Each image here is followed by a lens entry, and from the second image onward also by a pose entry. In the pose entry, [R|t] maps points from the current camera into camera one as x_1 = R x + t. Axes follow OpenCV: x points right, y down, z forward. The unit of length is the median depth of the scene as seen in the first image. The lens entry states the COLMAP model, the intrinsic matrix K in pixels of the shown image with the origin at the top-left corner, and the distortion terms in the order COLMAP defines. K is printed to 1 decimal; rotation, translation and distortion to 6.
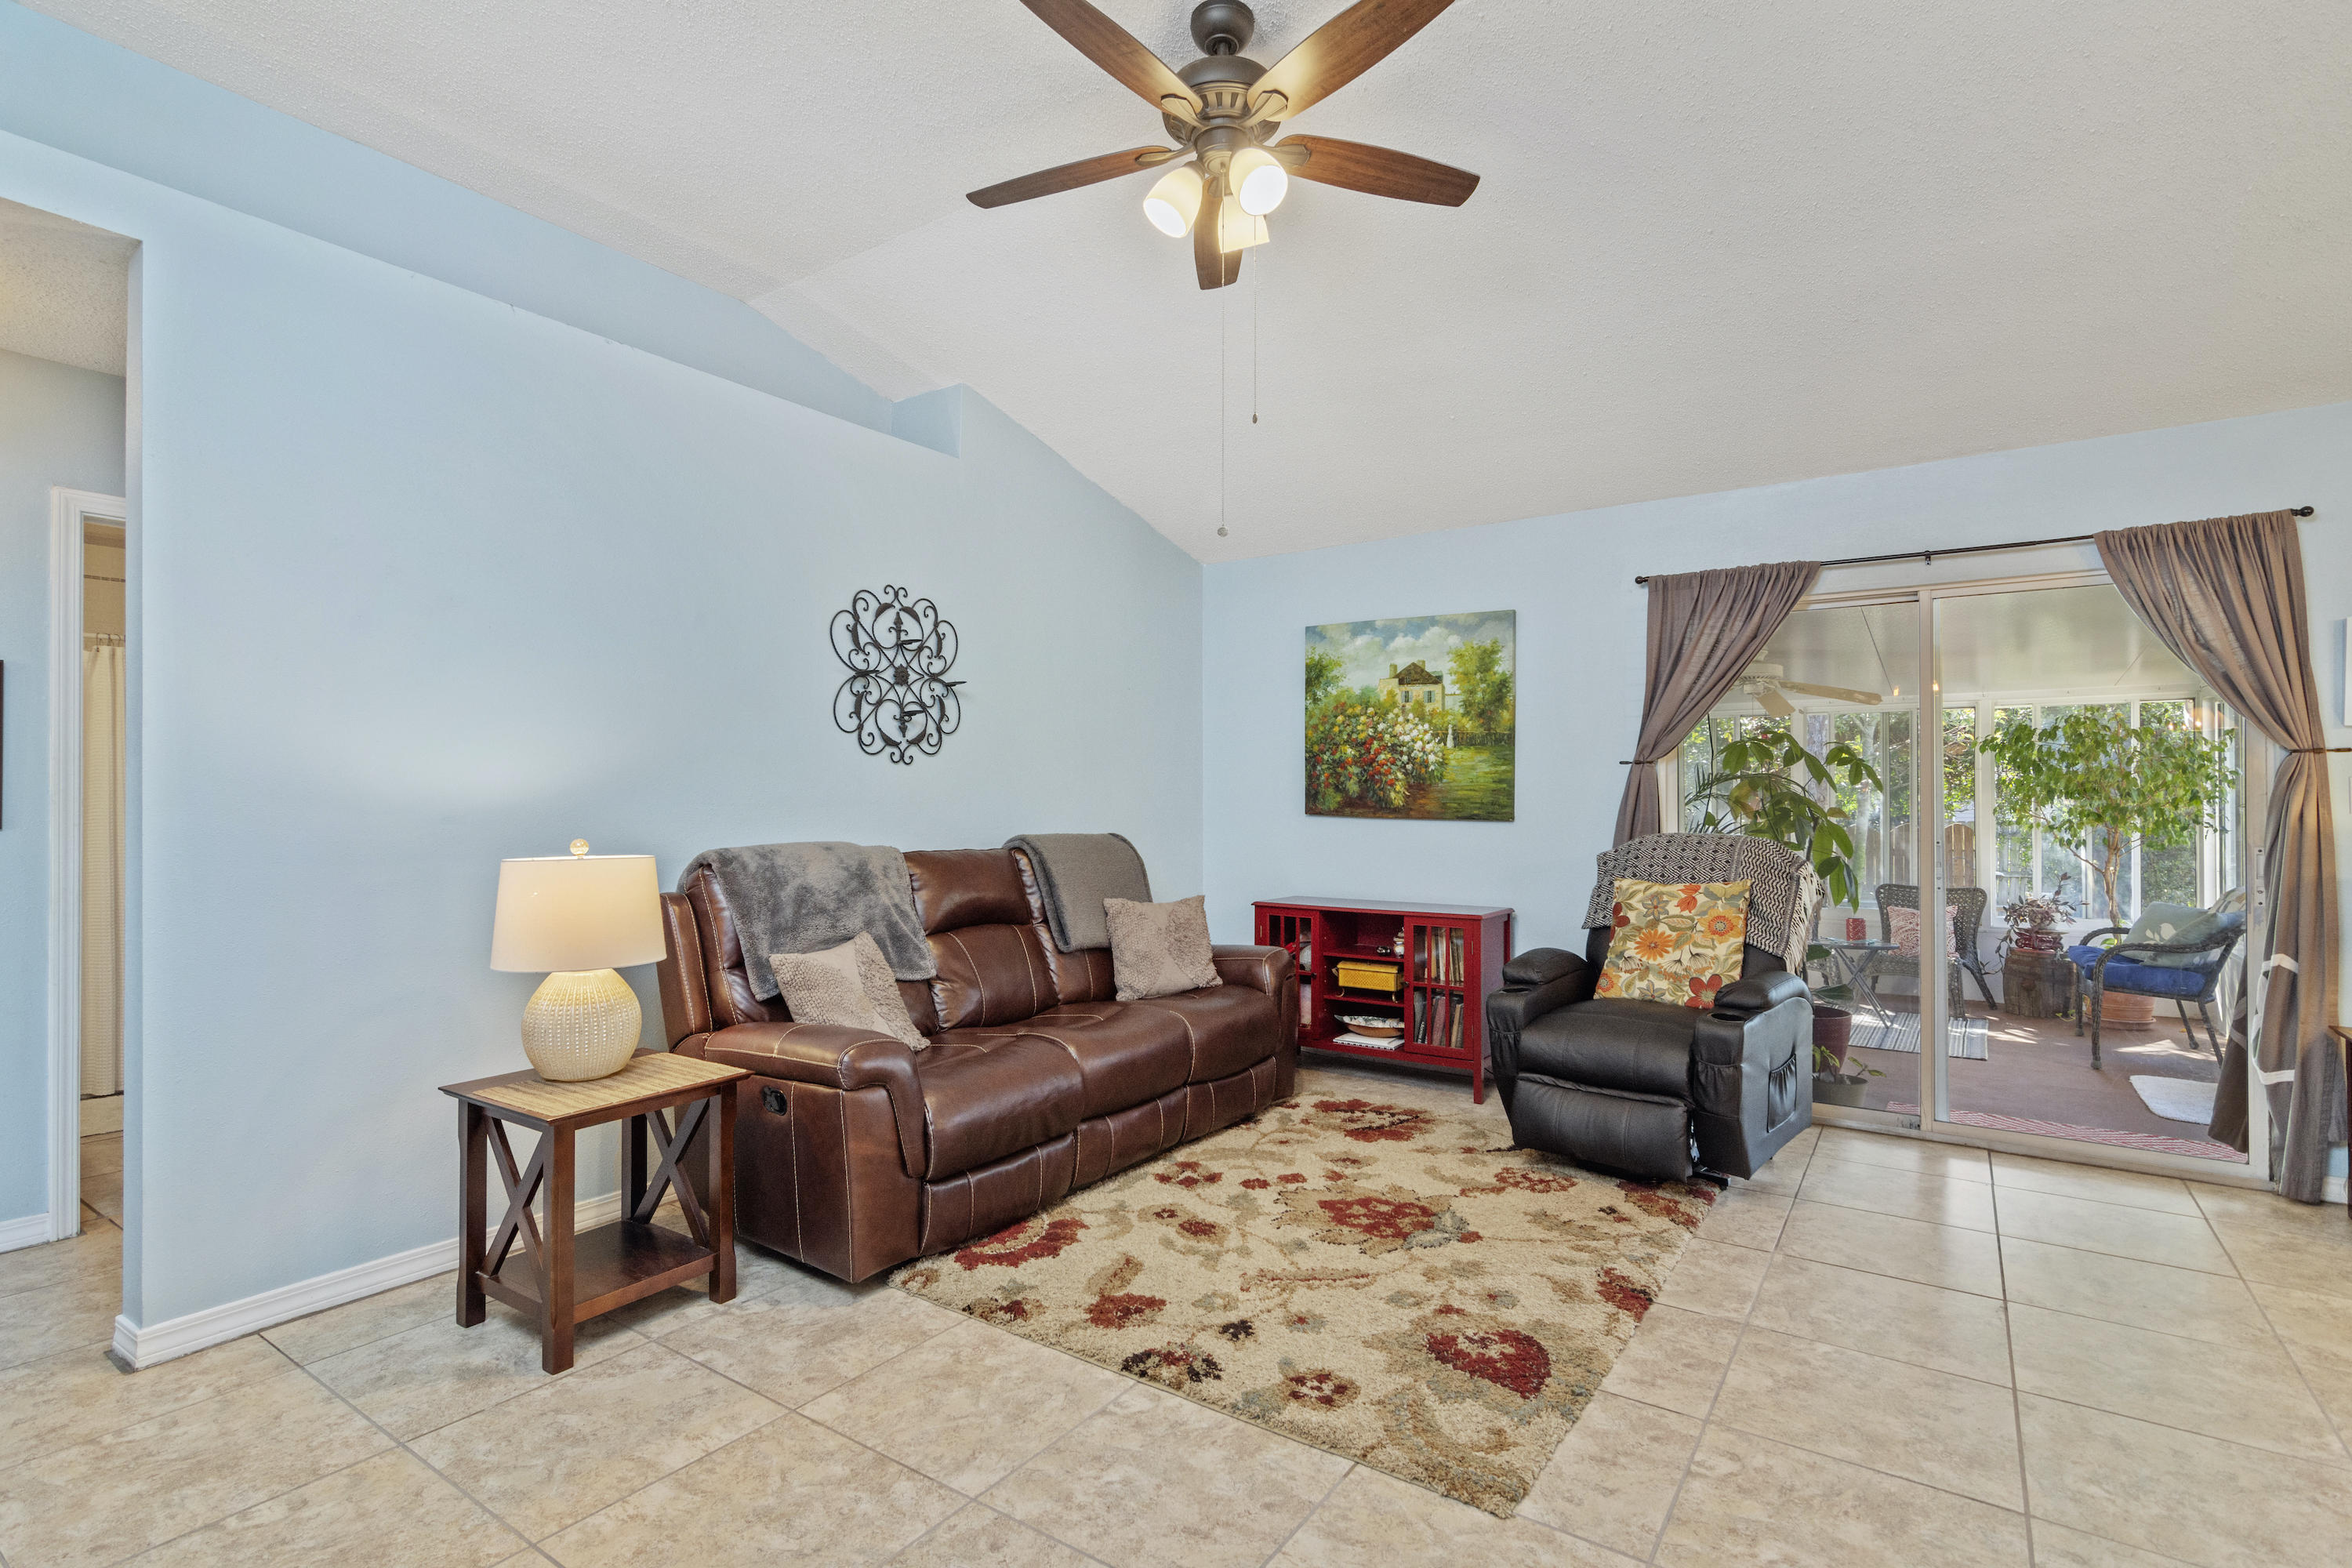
lens RADIAL K [[1136.0, 0, 1178.8], [0, 1136.0, 809.1], [0, 0, 1]] dist [-0.000362, 0.000264]
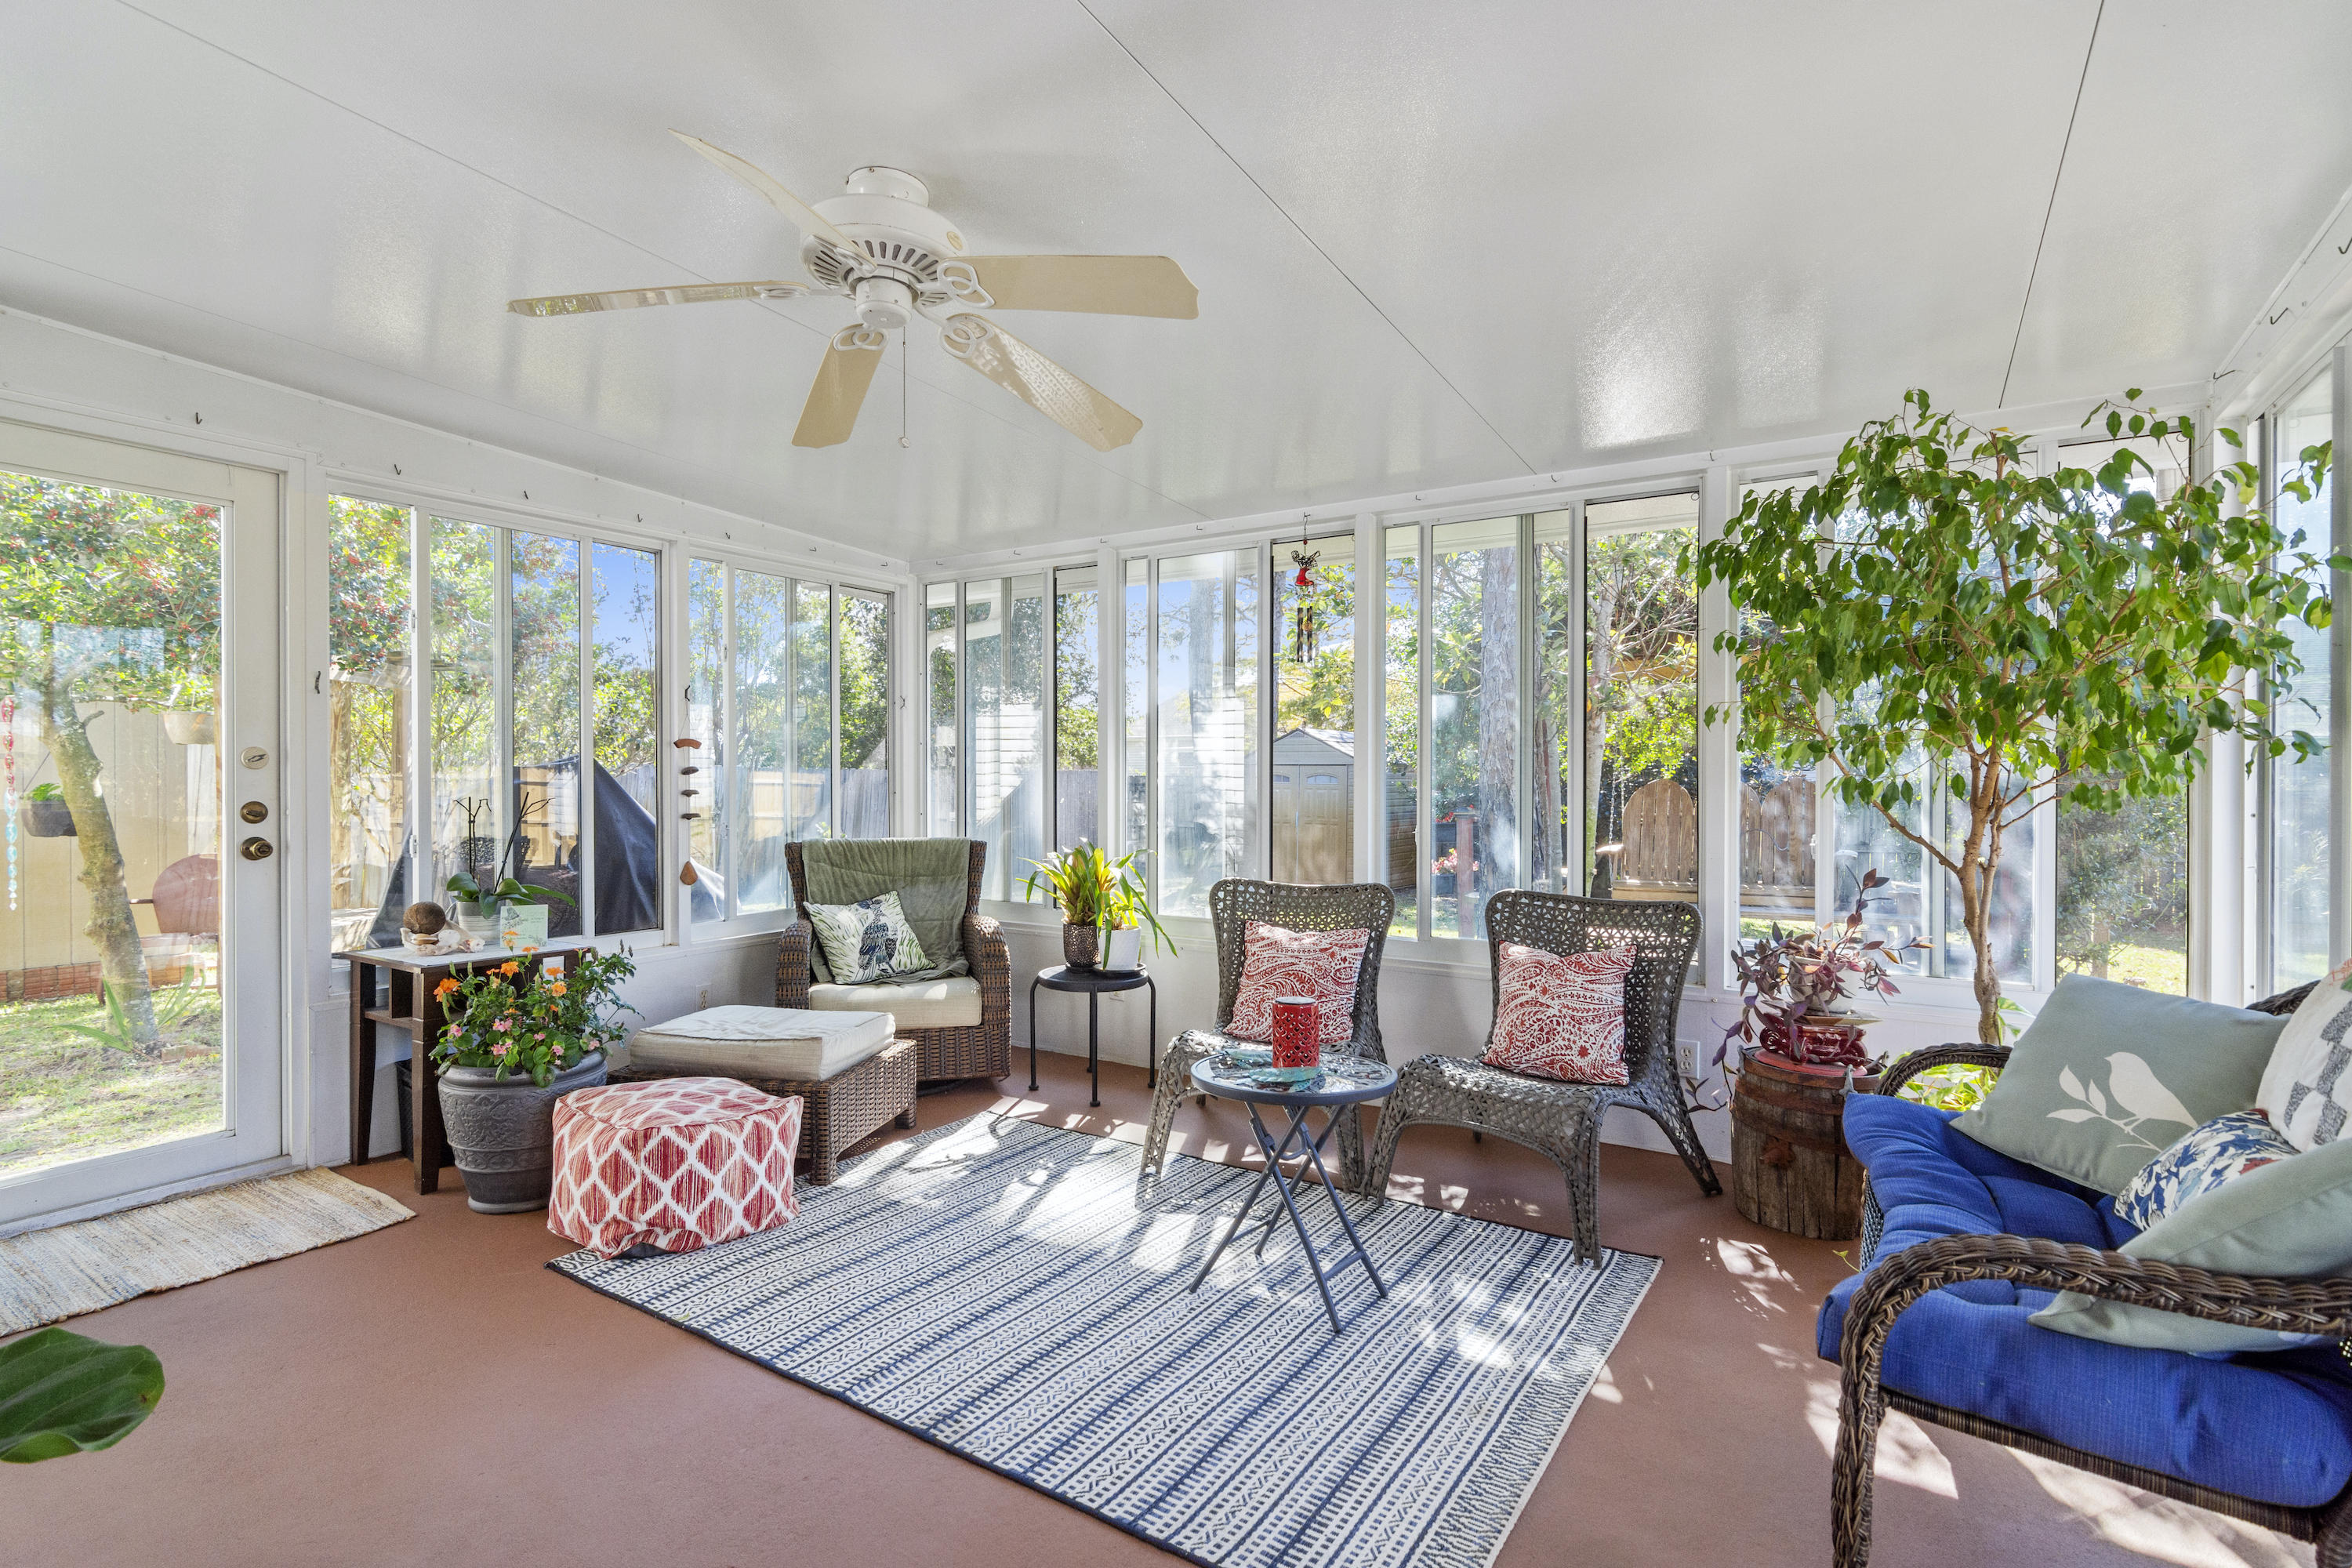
lens RADIAL K [[1136.0, 0, 1178.8], [0, 1136.0, 809.1], [0, 0, 1]] dist [-0.000362, 0.000264]
pose [[0.999440, 0.011168, 0.031533, 0.530551], [-0.011474, 0.999889, 0.009526, 0.033759], [-0.031423, -0.009882, 0.999457, 0.617450]]
